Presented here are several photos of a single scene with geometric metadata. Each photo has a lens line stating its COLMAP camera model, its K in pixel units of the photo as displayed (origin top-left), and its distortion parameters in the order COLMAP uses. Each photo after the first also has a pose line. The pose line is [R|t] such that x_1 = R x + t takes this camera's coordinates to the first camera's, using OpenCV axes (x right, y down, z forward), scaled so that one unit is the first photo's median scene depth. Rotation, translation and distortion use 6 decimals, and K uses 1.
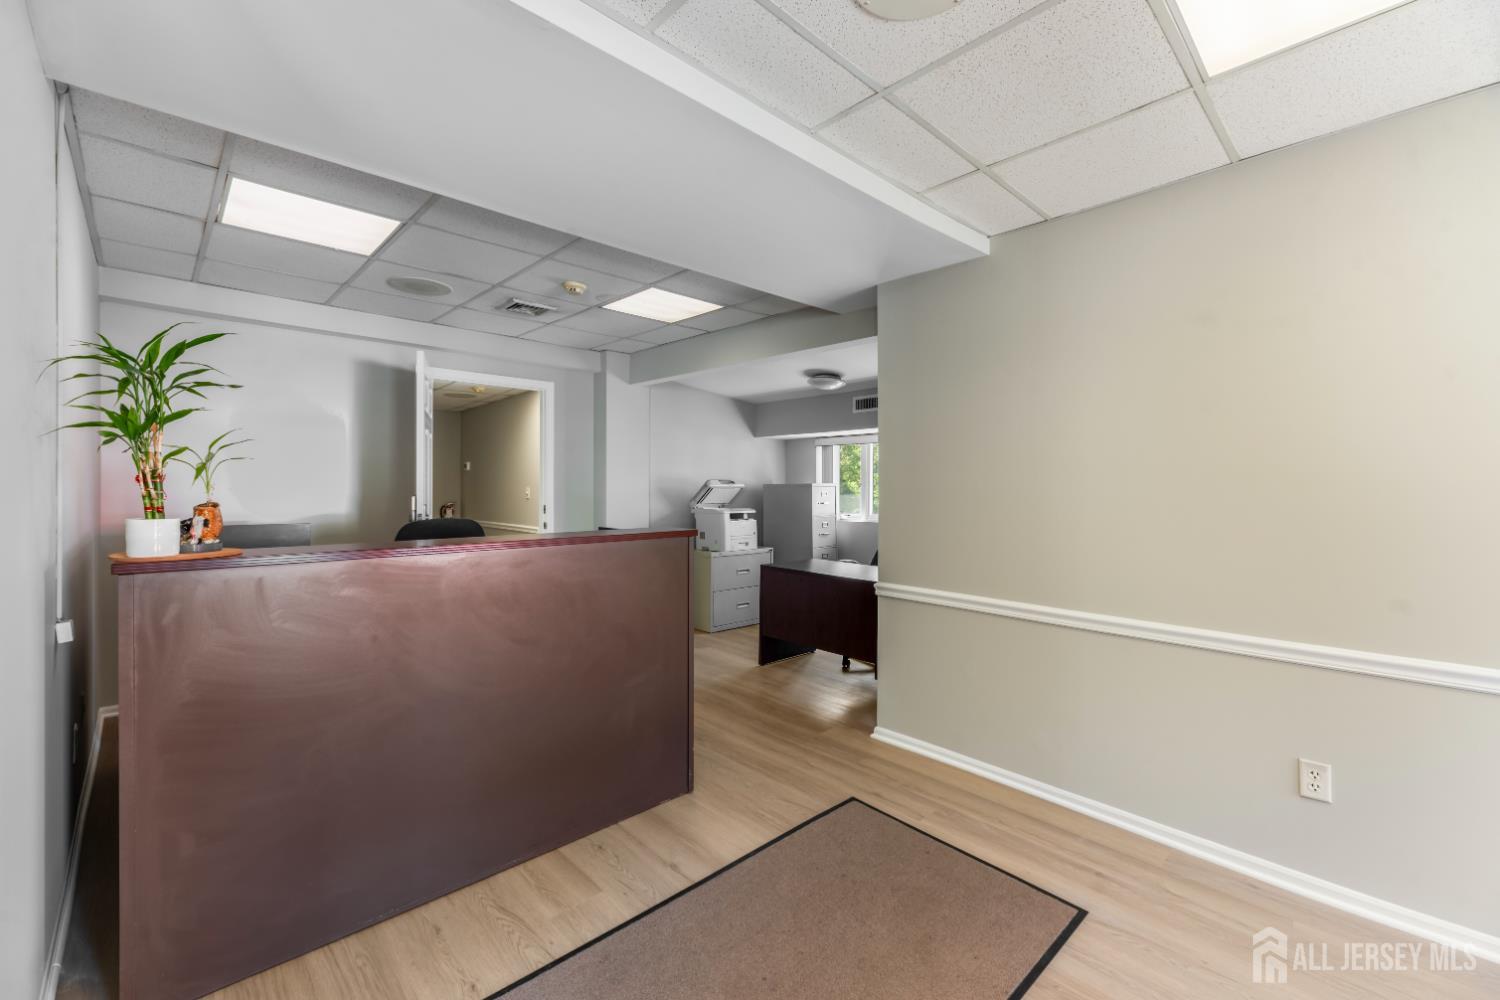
lens RADIAL K [[614.0, 0, 748.5], [0, 614.0, 497.2], [0, 0, 1]] dist [0.002735, -0.000140]
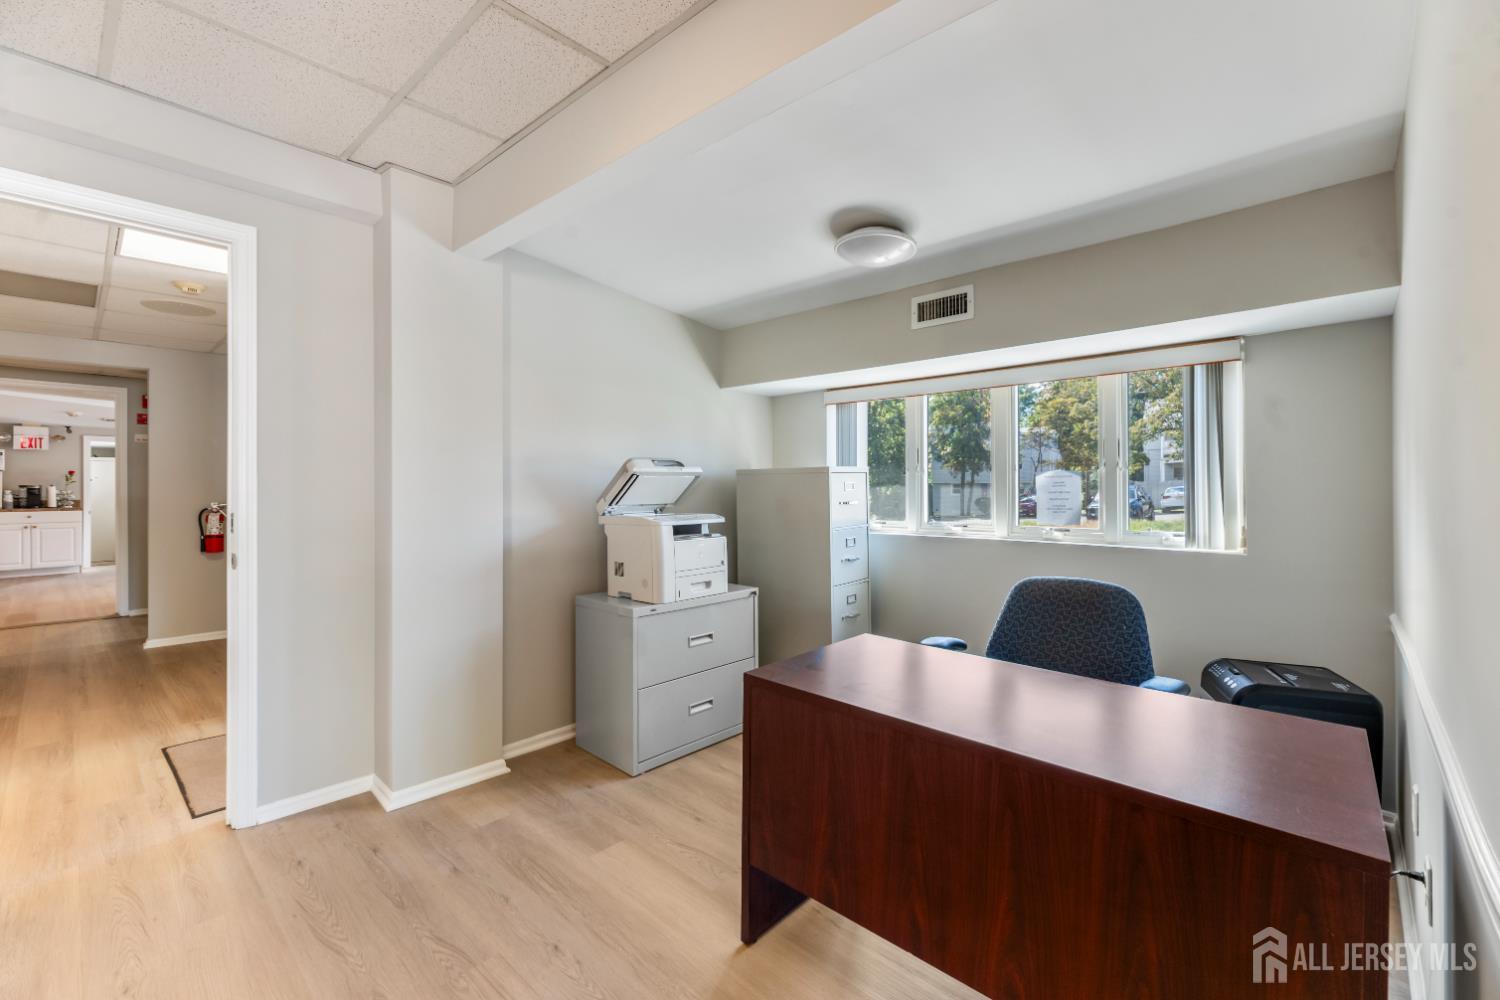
lens RADIAL K [[614.0, 0, 750.7], [0, 614.0, 488.1], [0, 0, 1]] dist [0.002735, -0.000140]
pose [[0.997563, -0.004702, 0.069613, -0.002299], [0.004894, 0.999985, -0.002590, -0.002126], [-0.069600, 0.002925, 0.997571, 0.483708]]
